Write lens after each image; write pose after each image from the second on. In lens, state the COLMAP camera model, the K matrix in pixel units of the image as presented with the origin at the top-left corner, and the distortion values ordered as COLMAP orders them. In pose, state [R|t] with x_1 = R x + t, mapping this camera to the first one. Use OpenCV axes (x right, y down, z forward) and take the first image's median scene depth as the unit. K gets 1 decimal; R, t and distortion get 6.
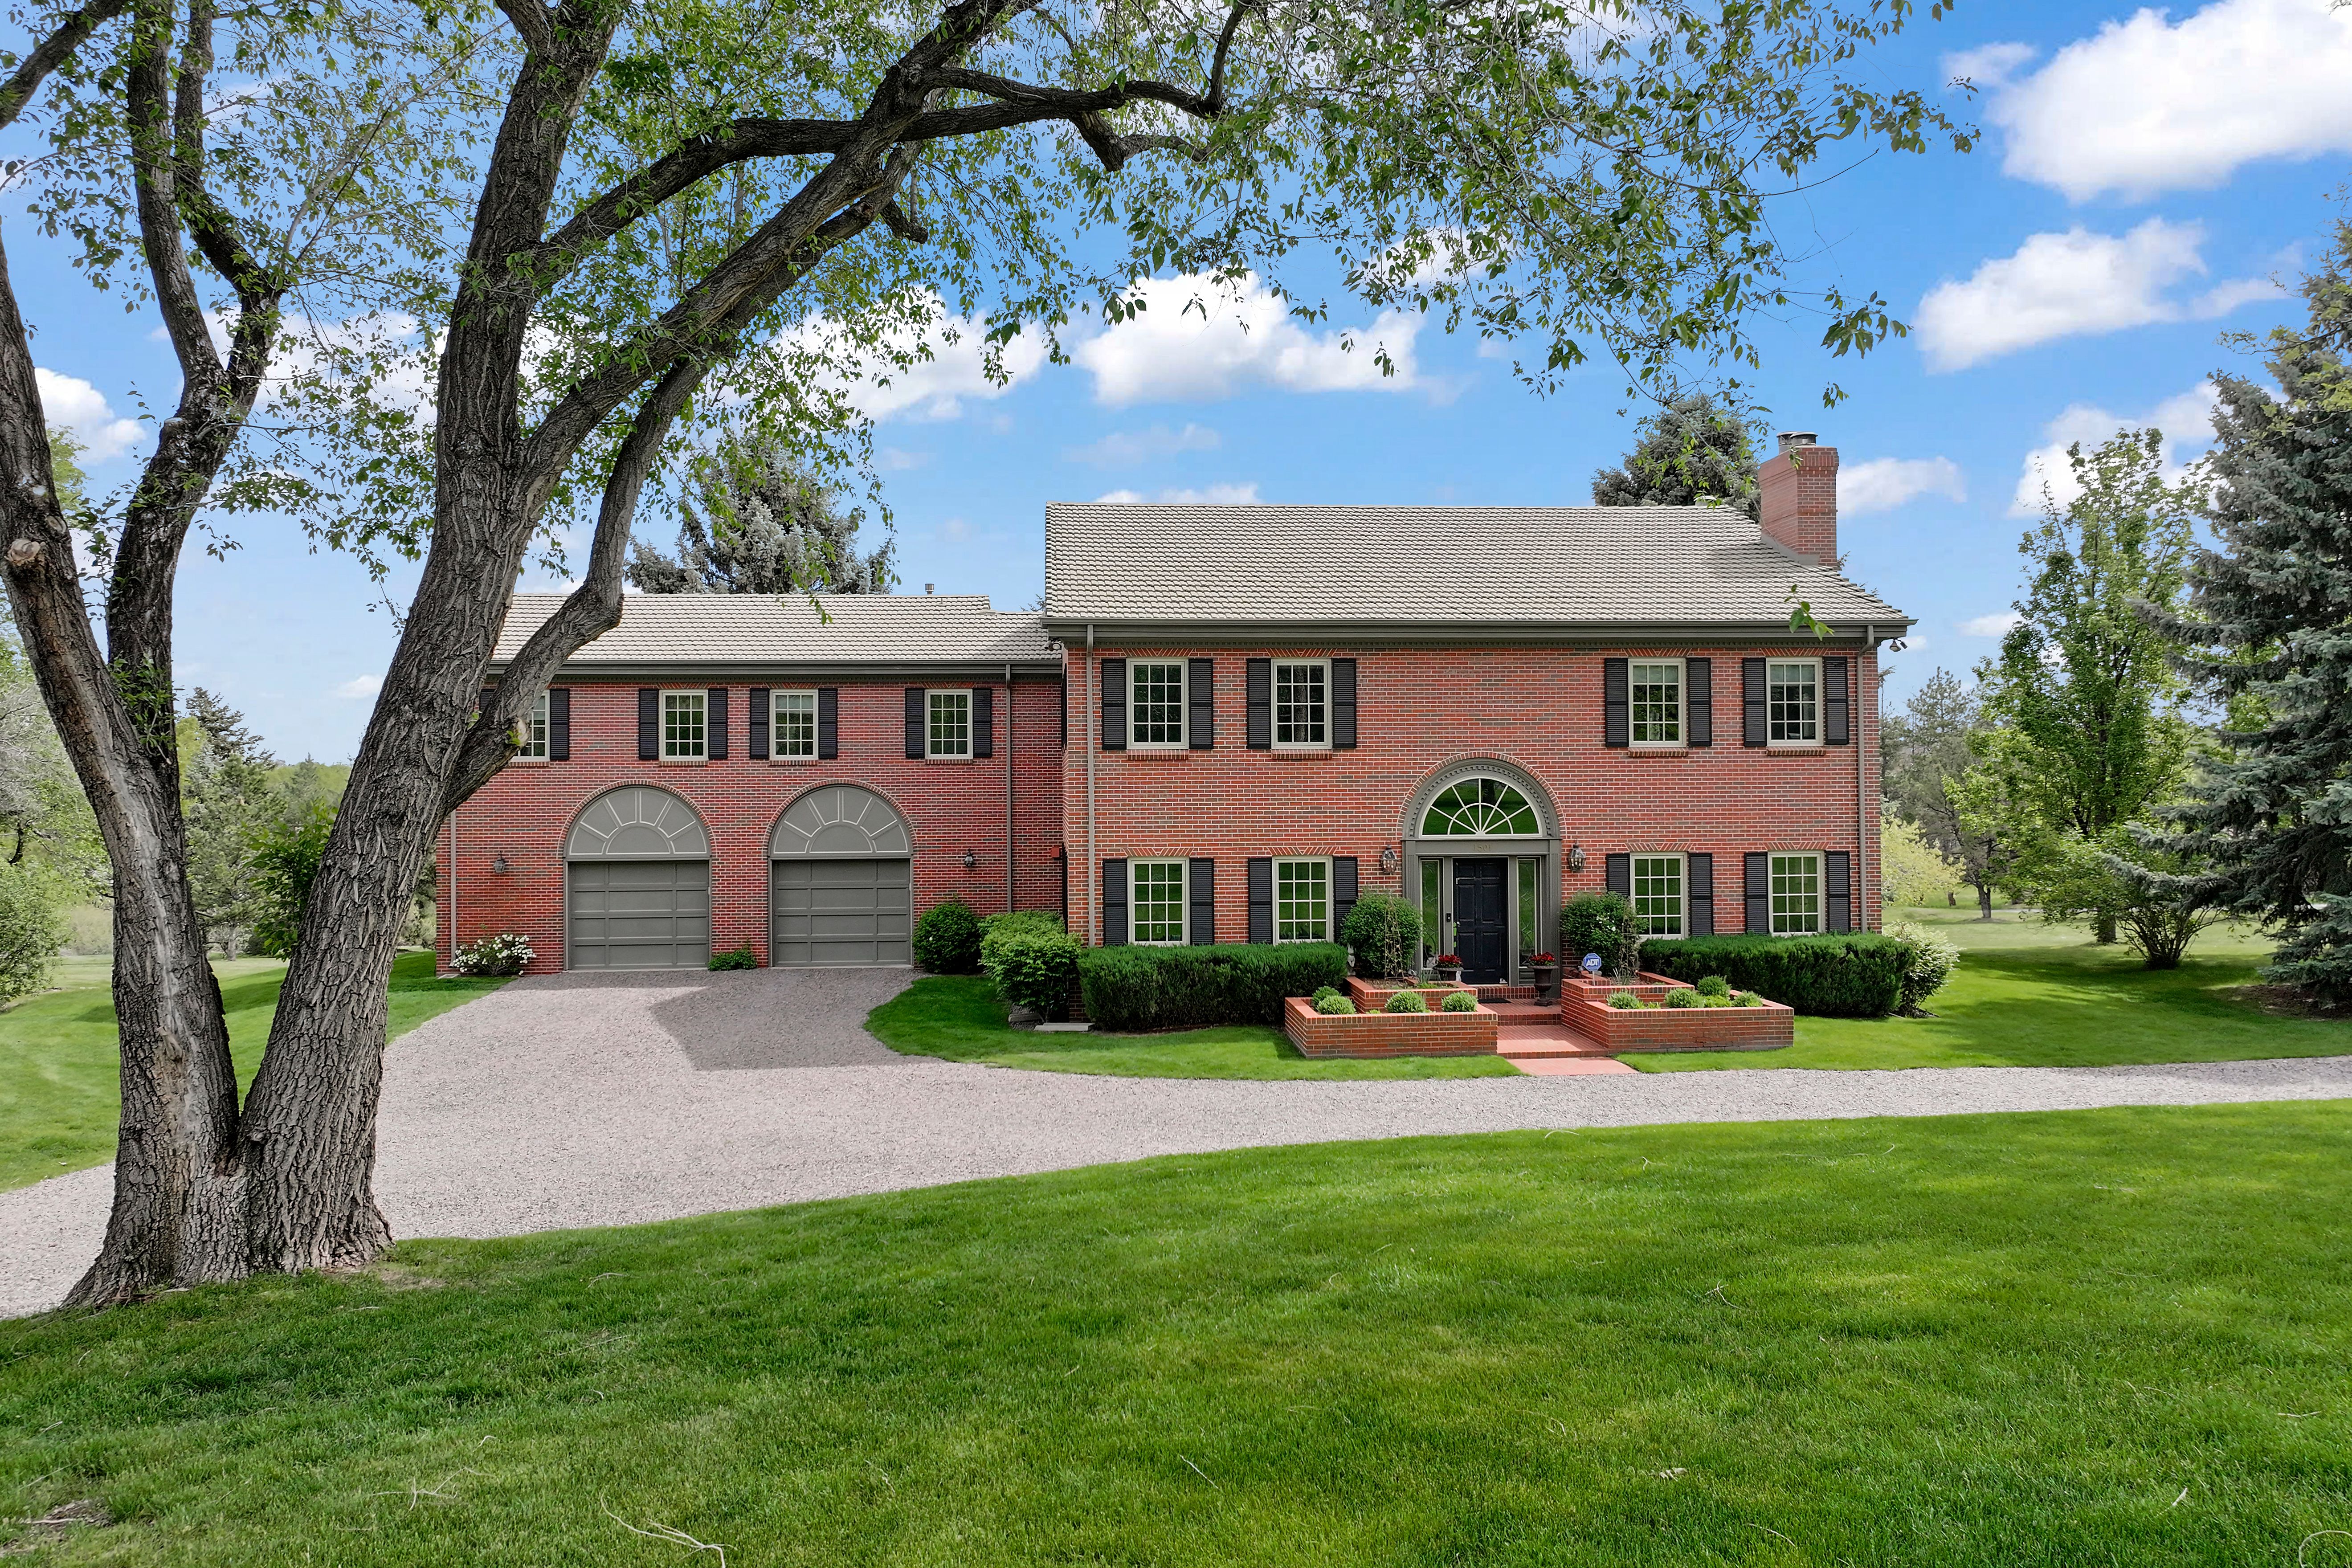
lens RADIAL K [[1628.9, 0, 1168.6], [0, 1628.9, 755.9], [0, 0, 1]] dist [0.001977, -0.005419]
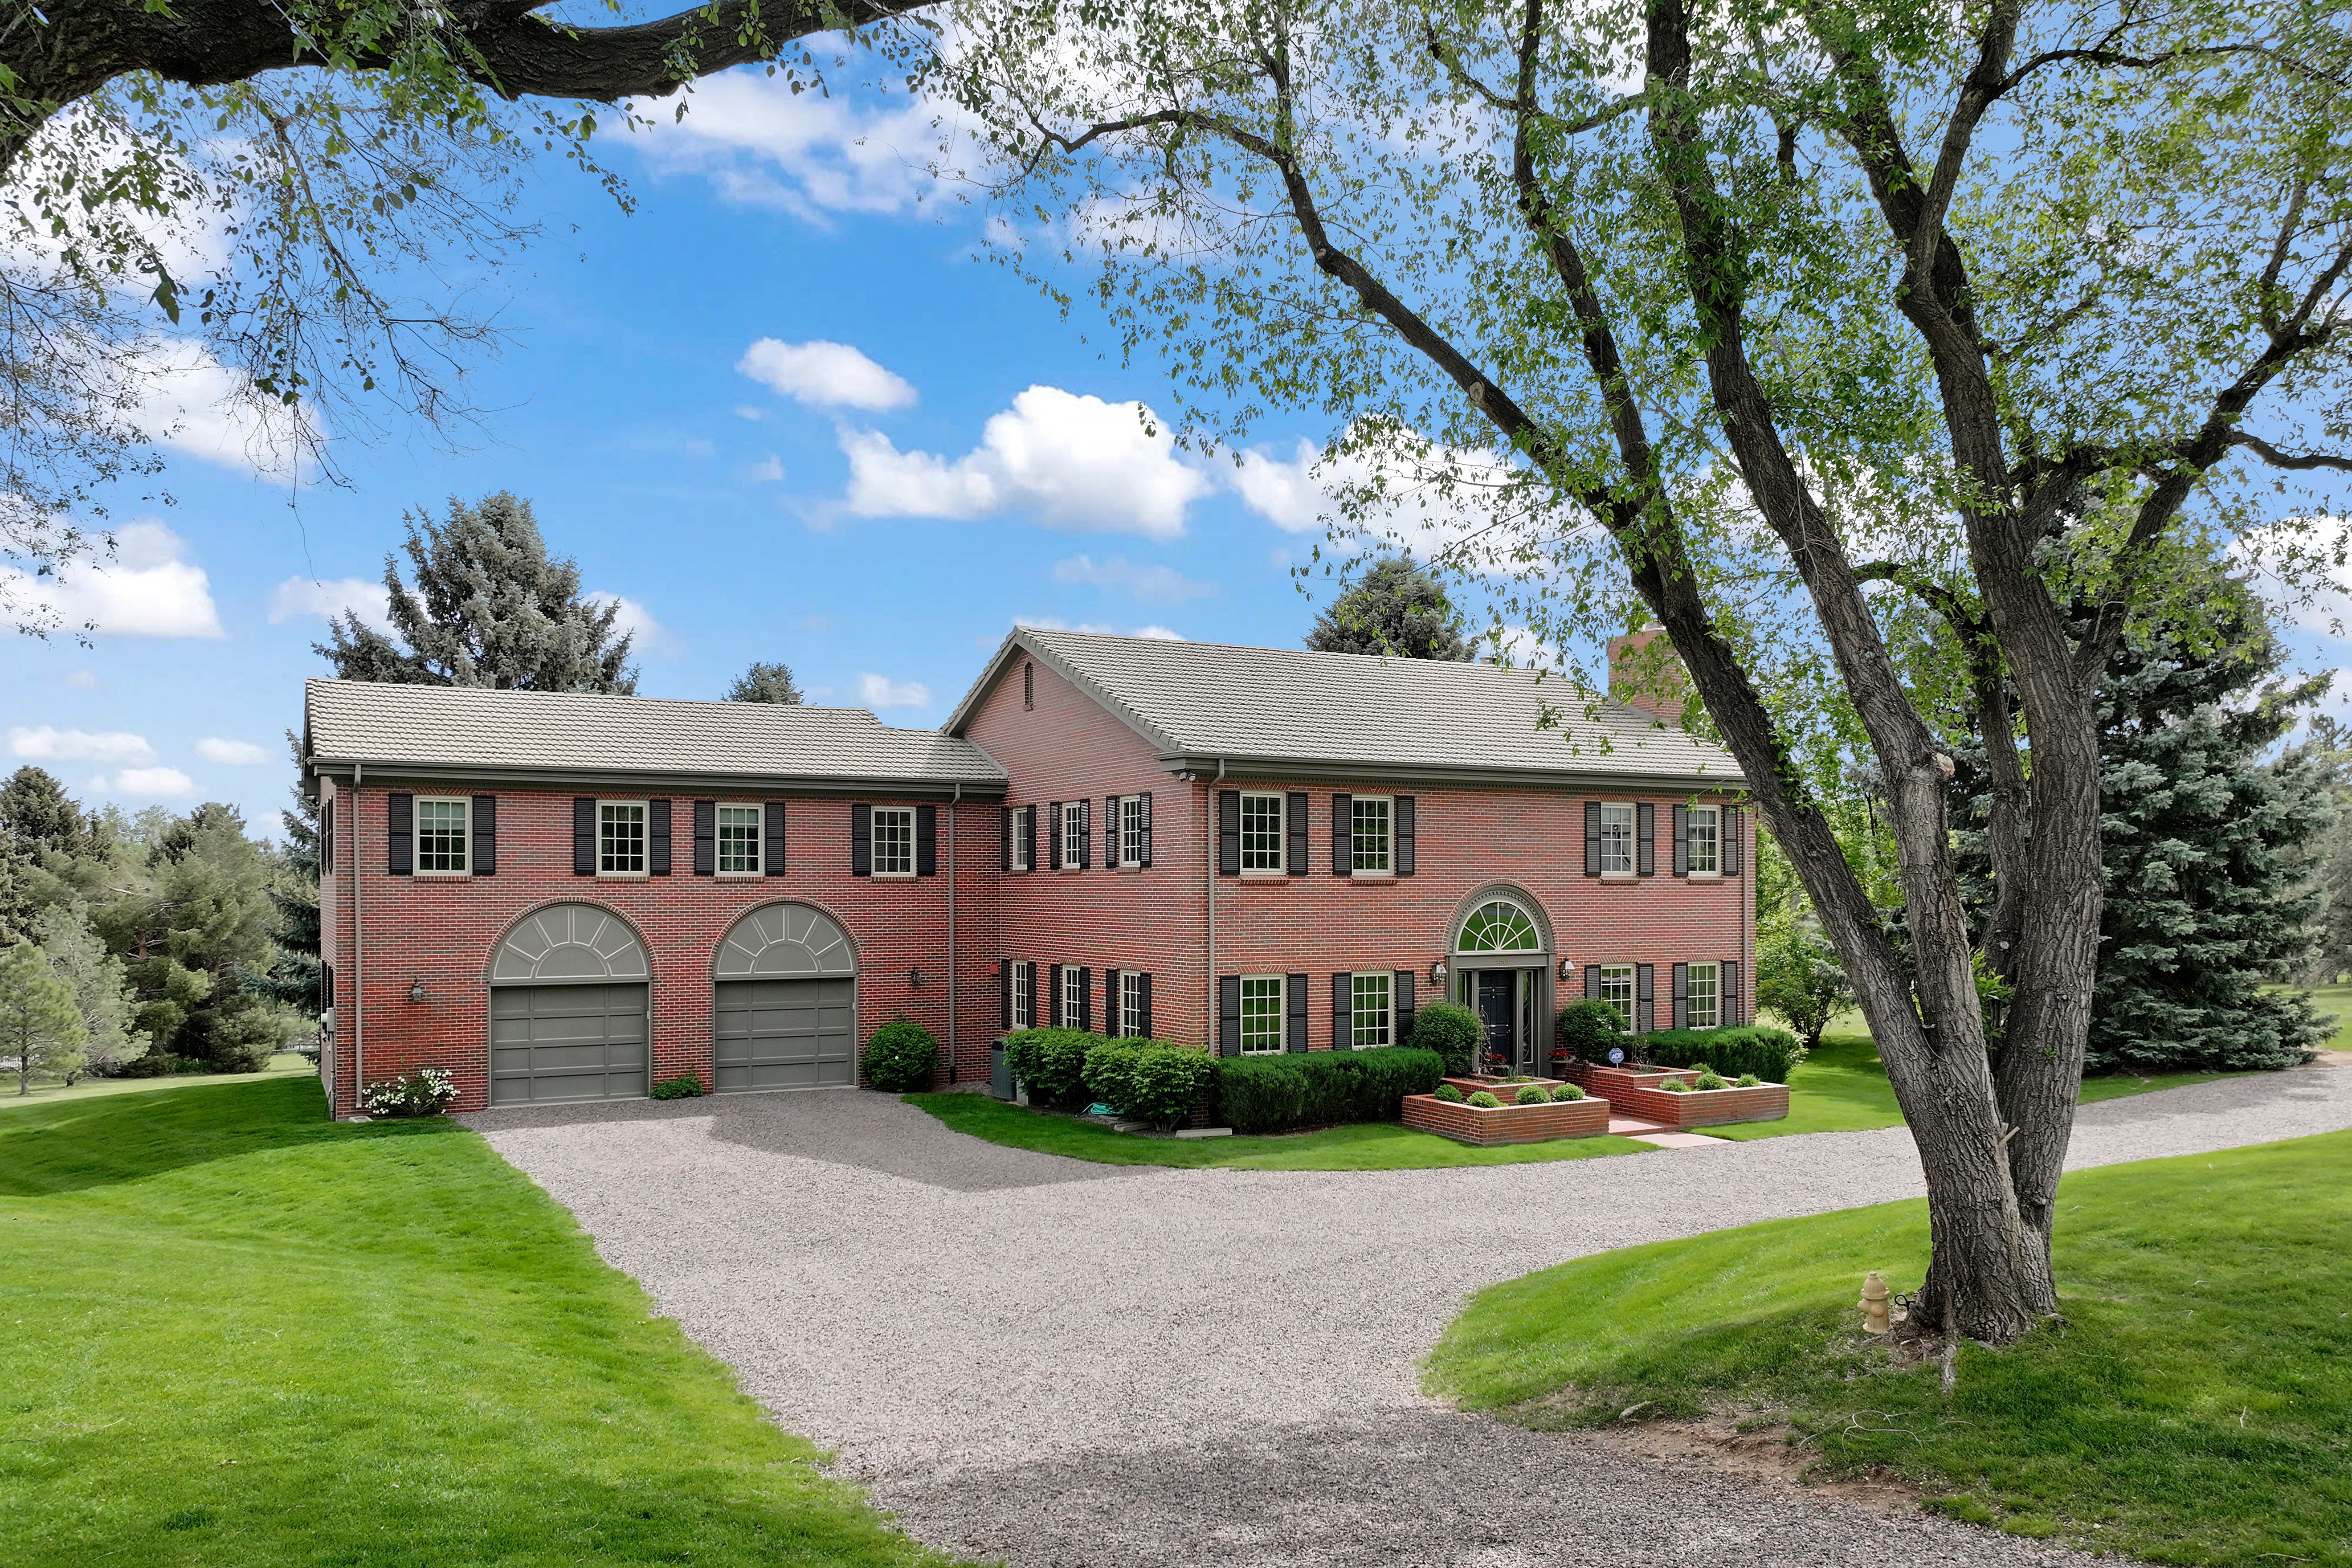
lens RADIAL K [[1657.1, 0, 1173.0], [0, 1657.1, 874.0], [0, 0, 1]] dist [-0.002484, 0.000967]
pose [[0.916767, 0.009276, 0.399314, -0.476186], [-0.012650, 0.999903, 0.005817, -0.009675], [-0.399221, -0.010384, 0.916796, 0.006564]]
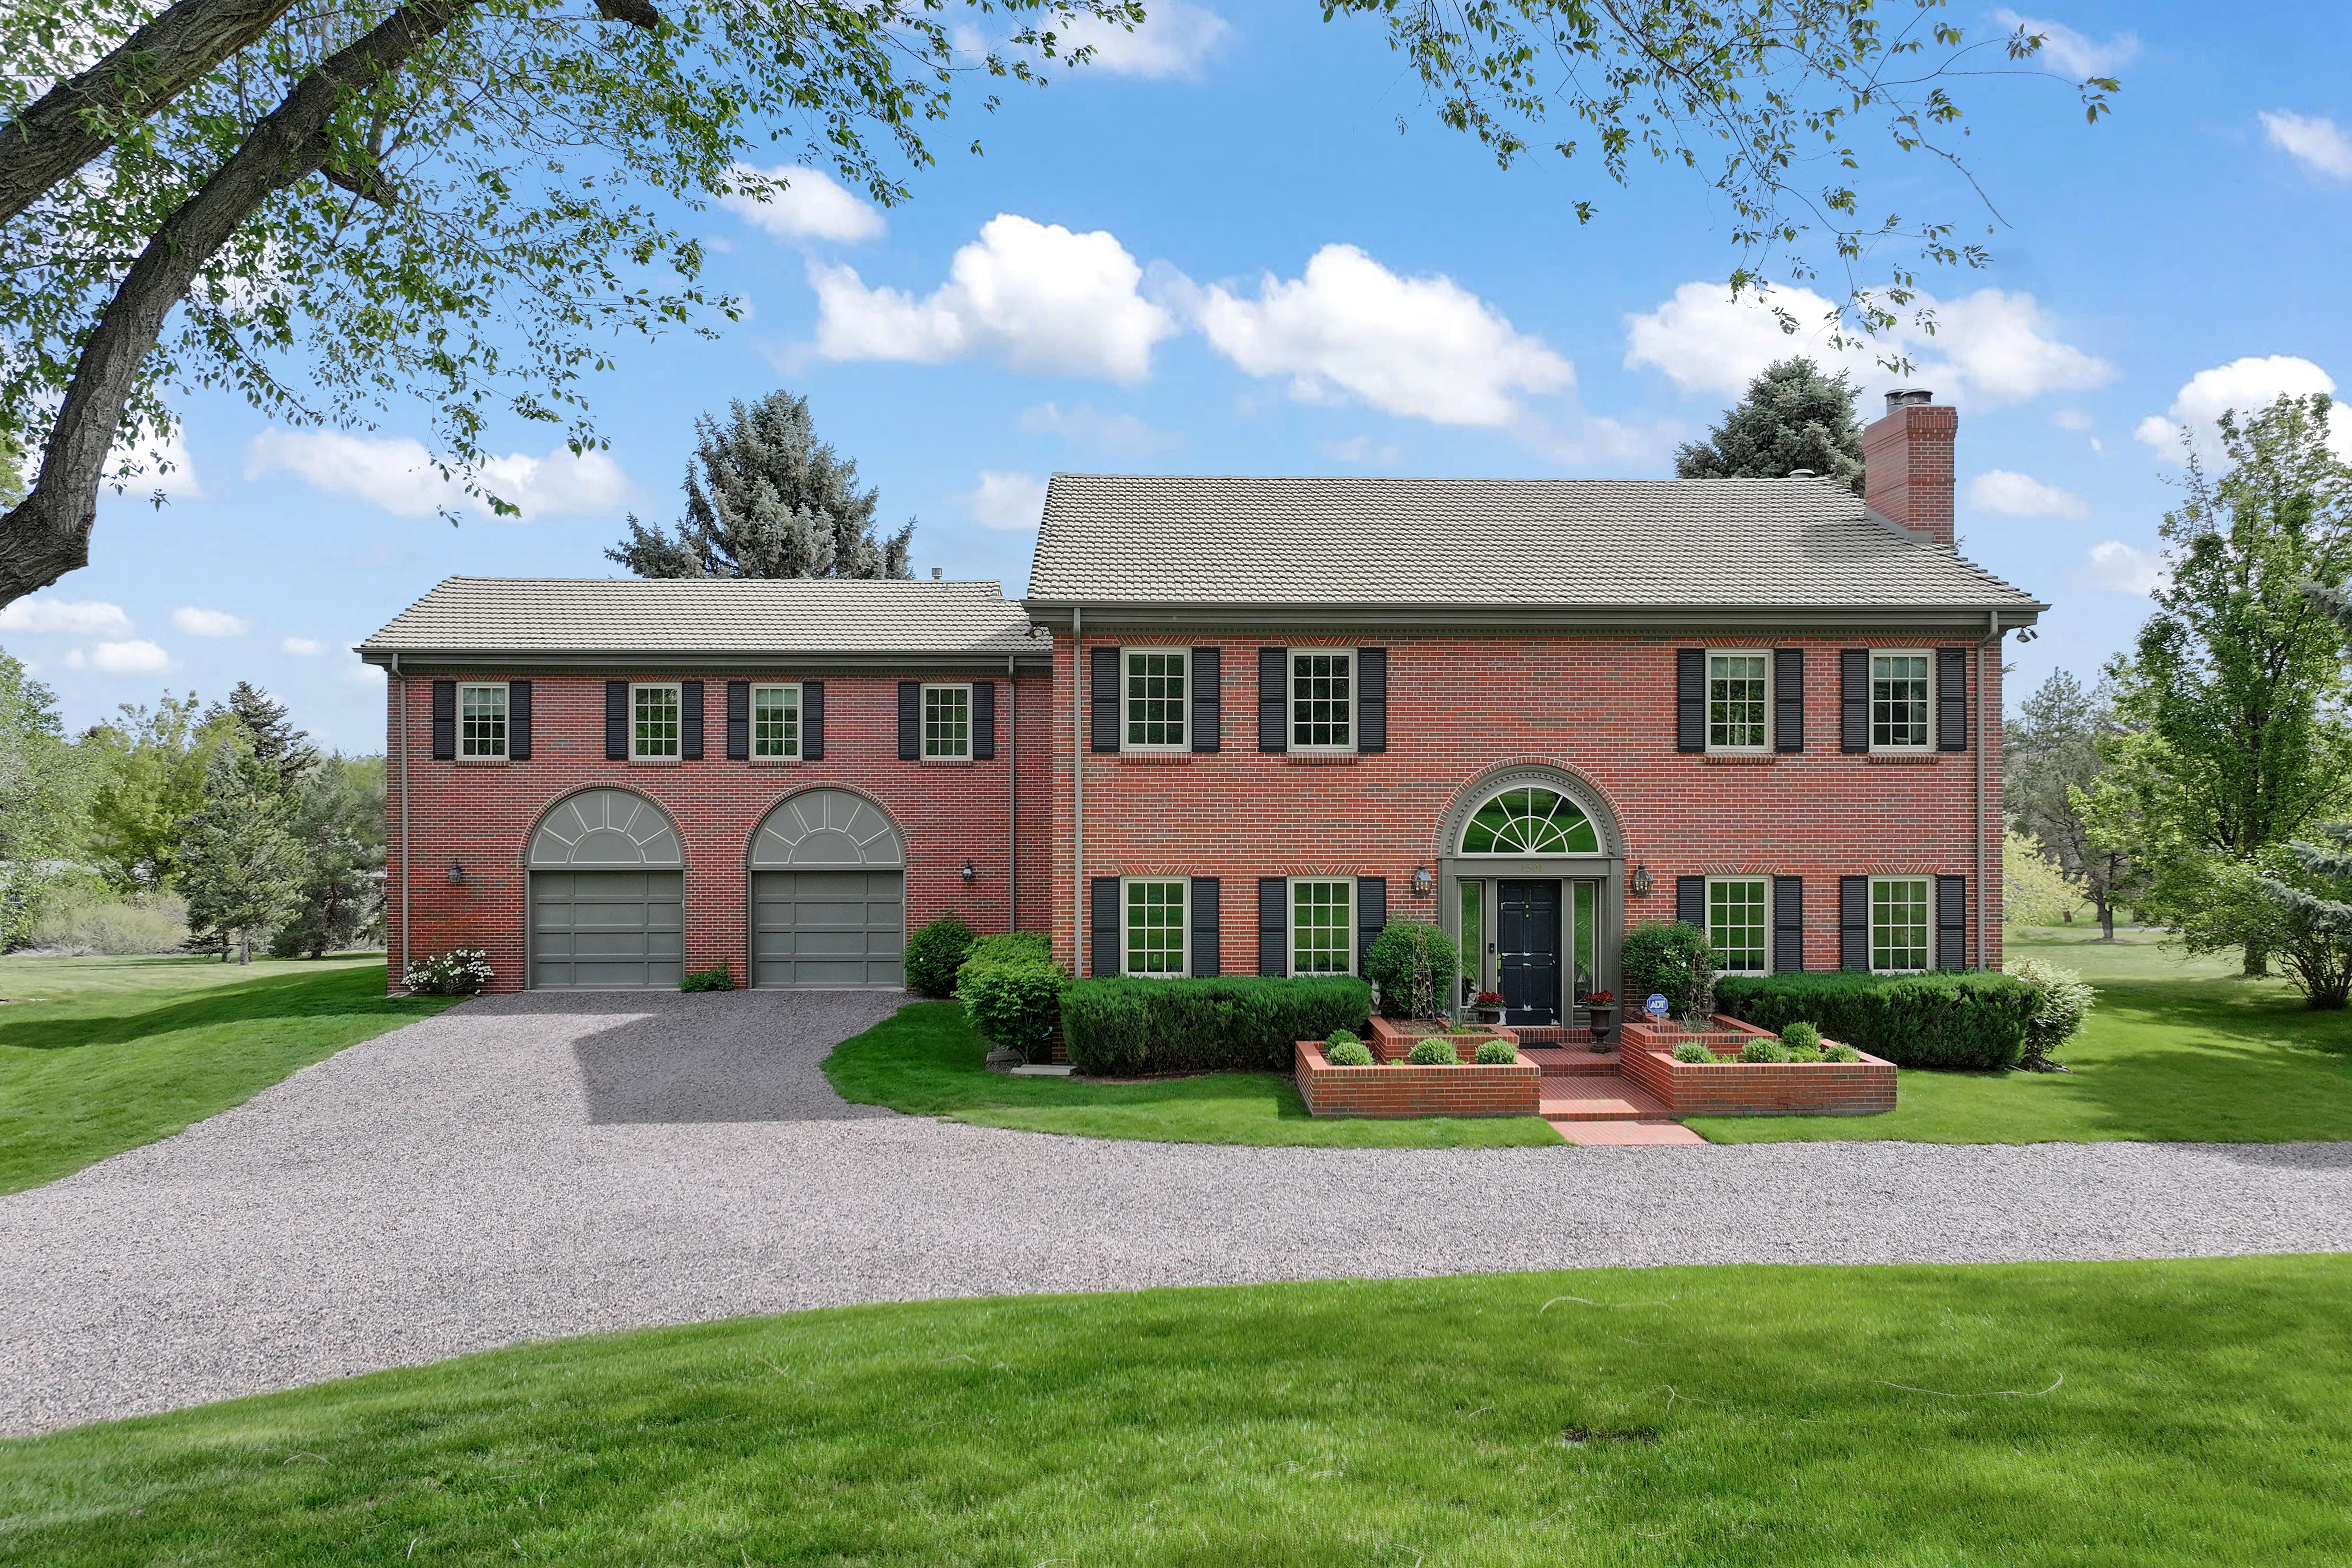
lens RADIAL K [[1655.6, 0, 1176.0], [0, 1655.6, 784.0], [0, 0, 1]] dist [-0.000669, 0.009139]
pose [[0.999015, 0.006737, -0.043861, 0.040618], [-0.006005, 0.999841, 0.016808, -0.001703], [0.043968, -0.016528, 0.998896, 0.111072]]
